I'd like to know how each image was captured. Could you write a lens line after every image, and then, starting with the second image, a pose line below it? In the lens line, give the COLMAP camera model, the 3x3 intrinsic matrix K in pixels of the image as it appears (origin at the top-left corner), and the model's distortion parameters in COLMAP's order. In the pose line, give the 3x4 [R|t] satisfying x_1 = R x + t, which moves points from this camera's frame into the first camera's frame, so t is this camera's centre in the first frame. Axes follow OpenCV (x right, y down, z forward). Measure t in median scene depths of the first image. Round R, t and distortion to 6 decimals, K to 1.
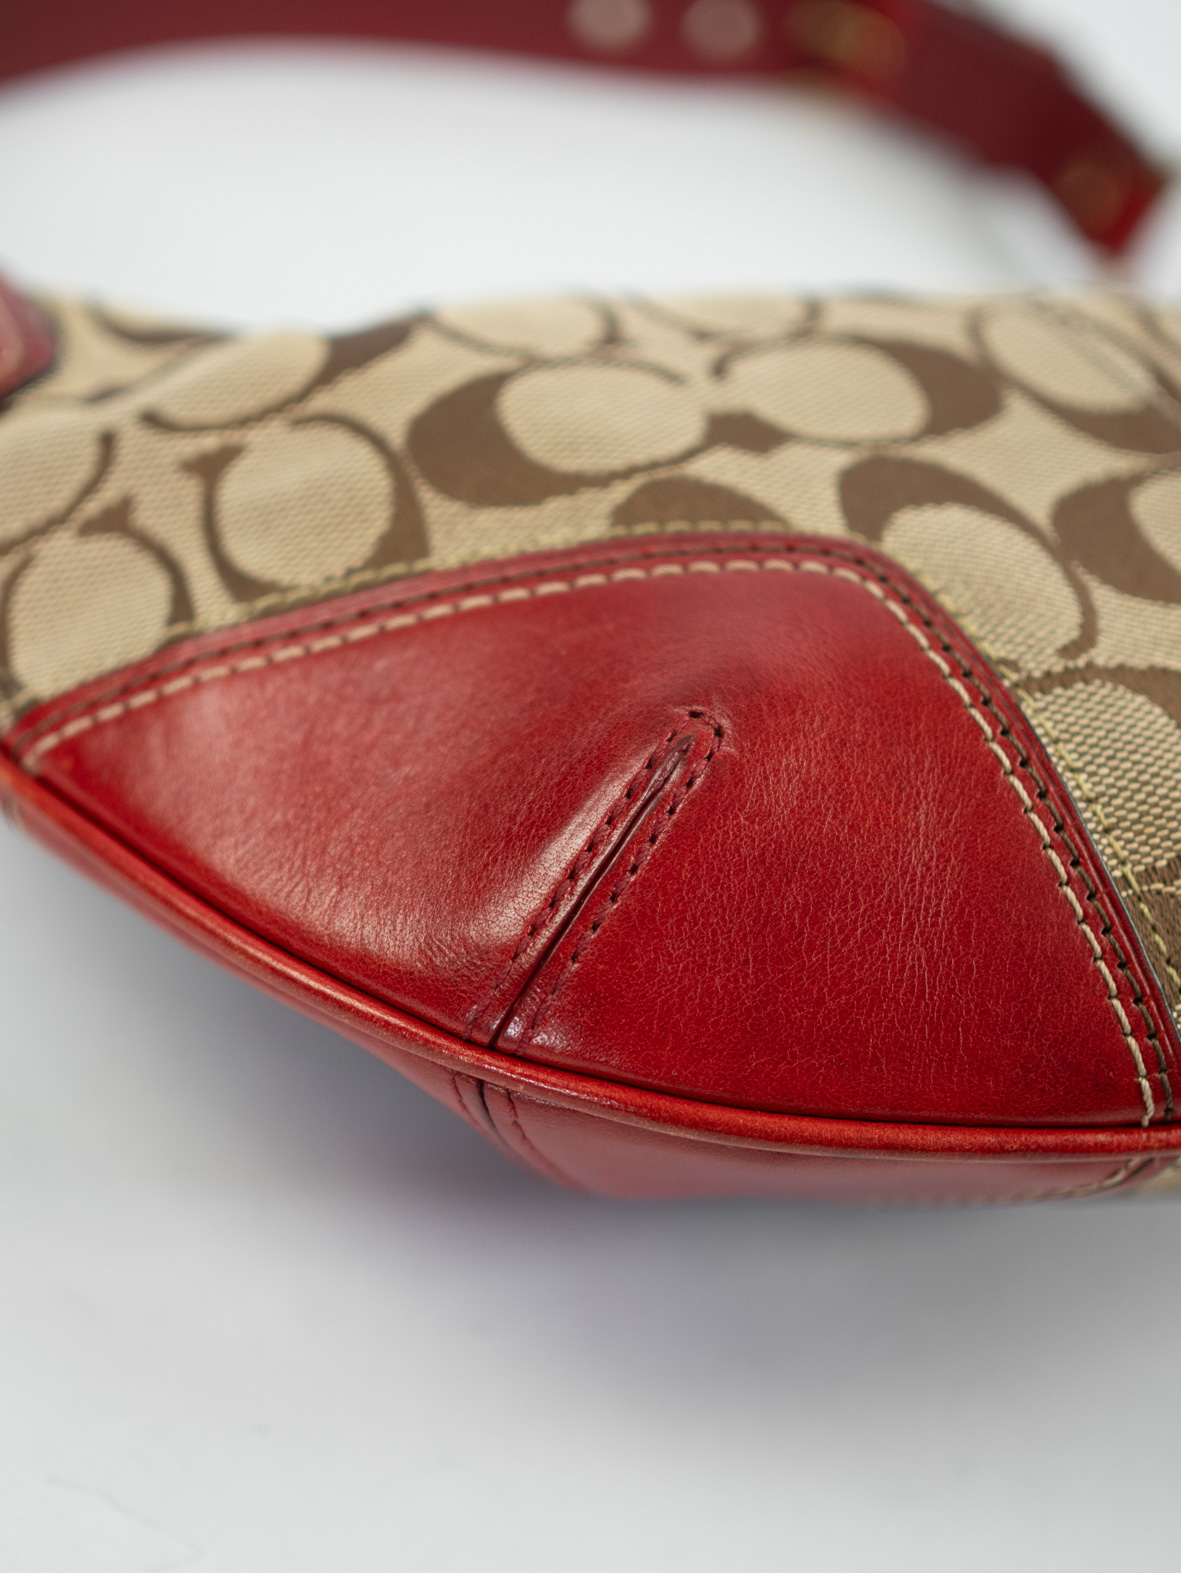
lens RADIAL K [[2427.4, 0, 590.5], [0, 2427.4, 786.5], [0, 0, 1]] dist [-0.140592, 0.113065]
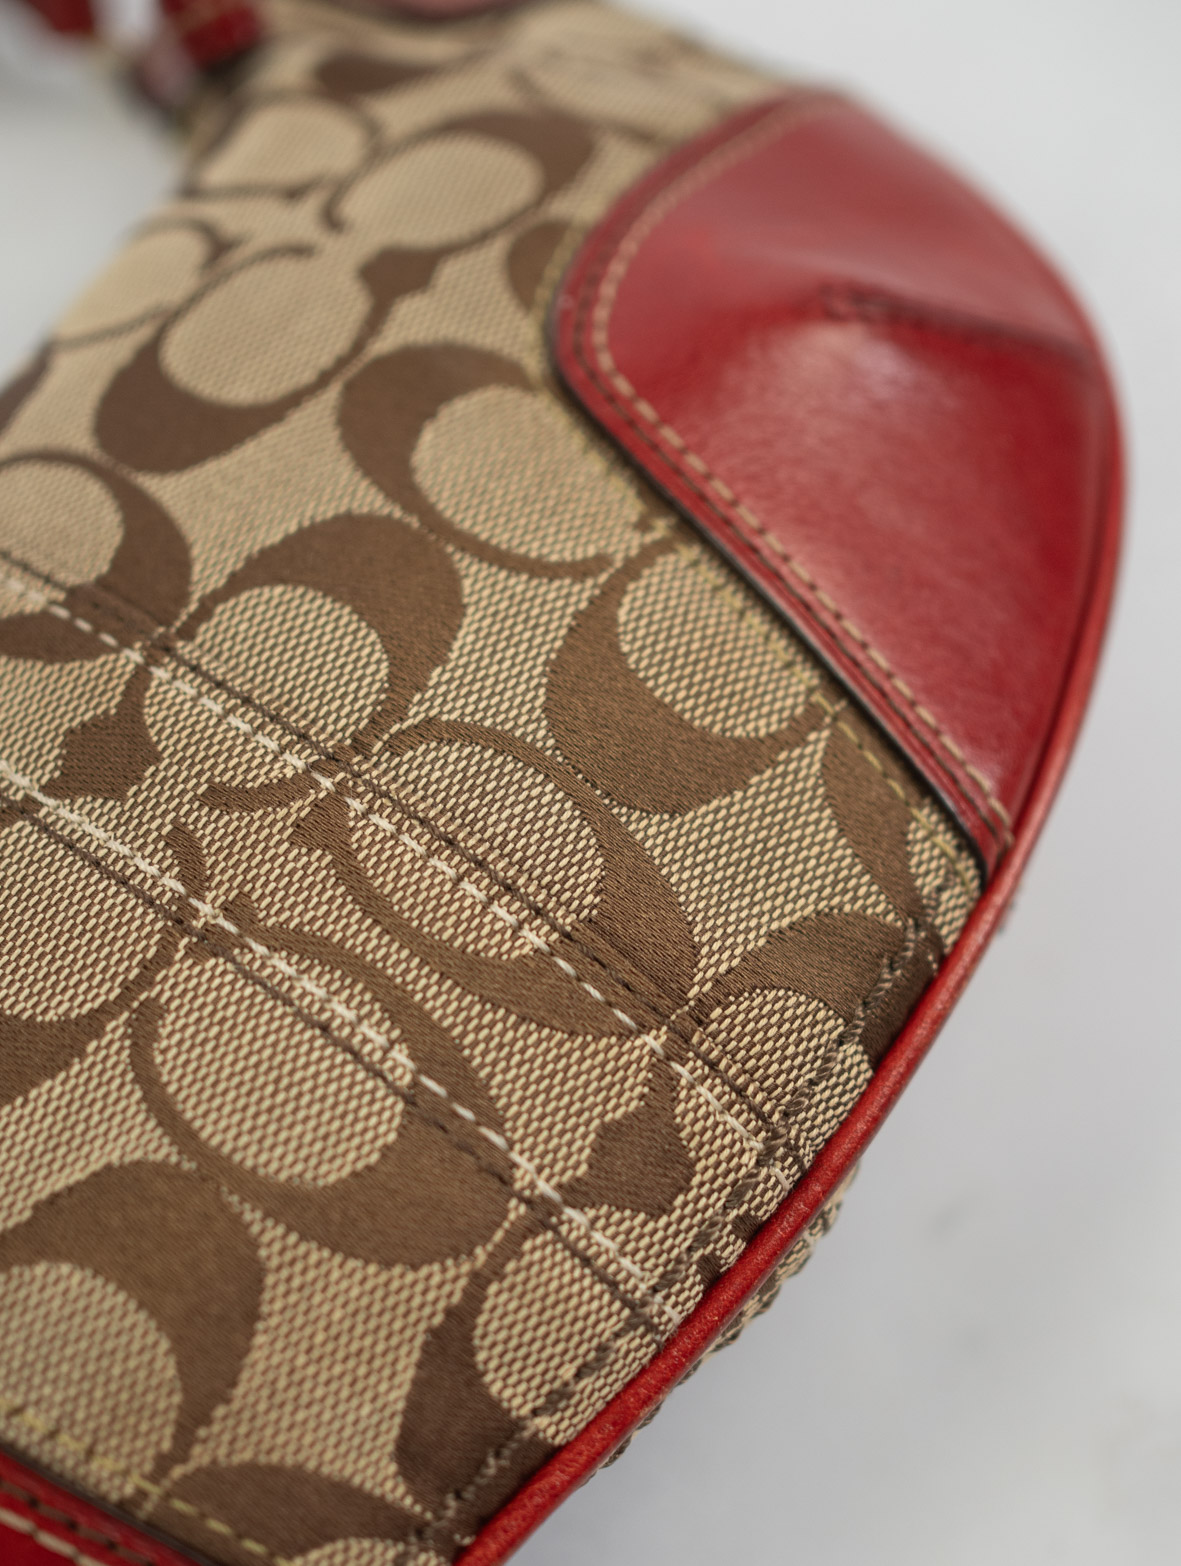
lens RADIAL K [[2416.6, 0, 590.5], [0, 2416.6, 783.0], [0, 0, 1]] dist [-0.140592, 0.113065]
pose [[0.806172, -0.585927, -0.082317, 0.531950], [0.583839, 0.765174, 0.271368, -0.268476], [-0.096015, -0.266829, 0.958949, 0.244268]]
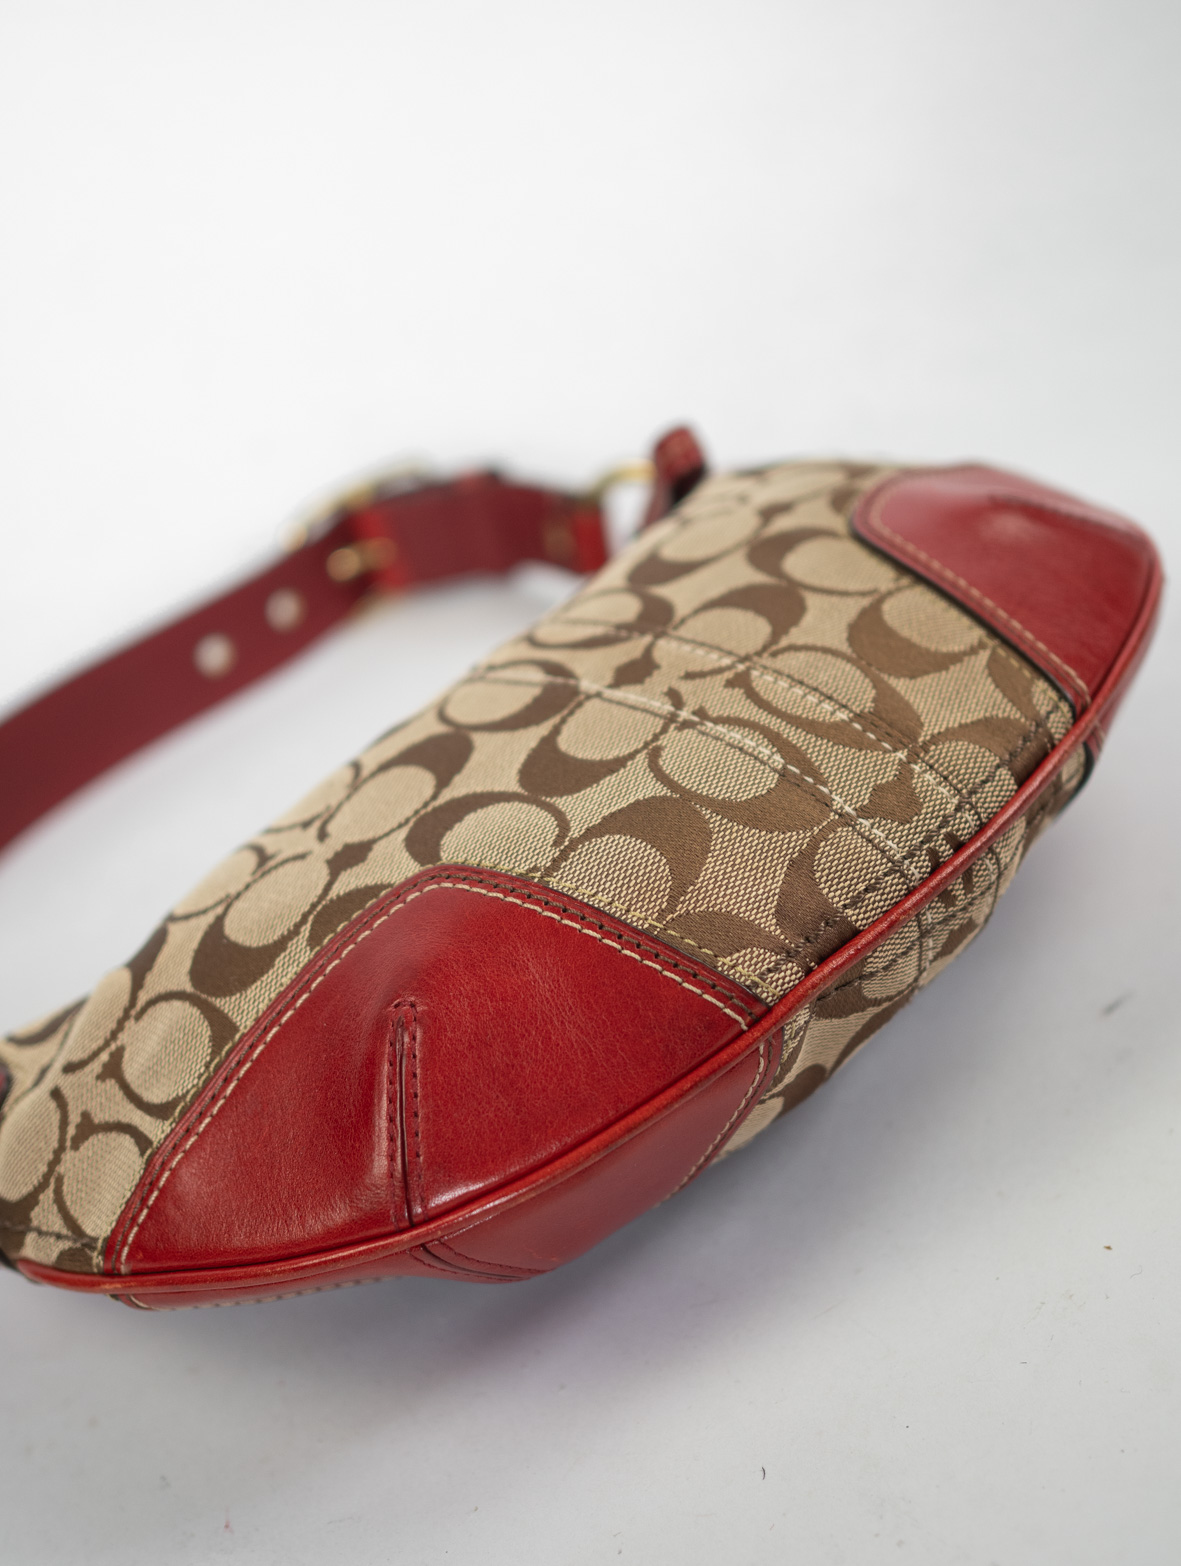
lens RADIAL K [[2416.6, 0, 590.5], [0, 2416.6, 783.0], [0, 0, 1]] dist [-0.140592, 0.113065]
pose [[0.784373, -0.619795, 0.024765, 0.197474], [0.614192, 0.770460, -0.170763, 0.216956], [0.086758, 0.149152, 0.985001, -0.689456]]
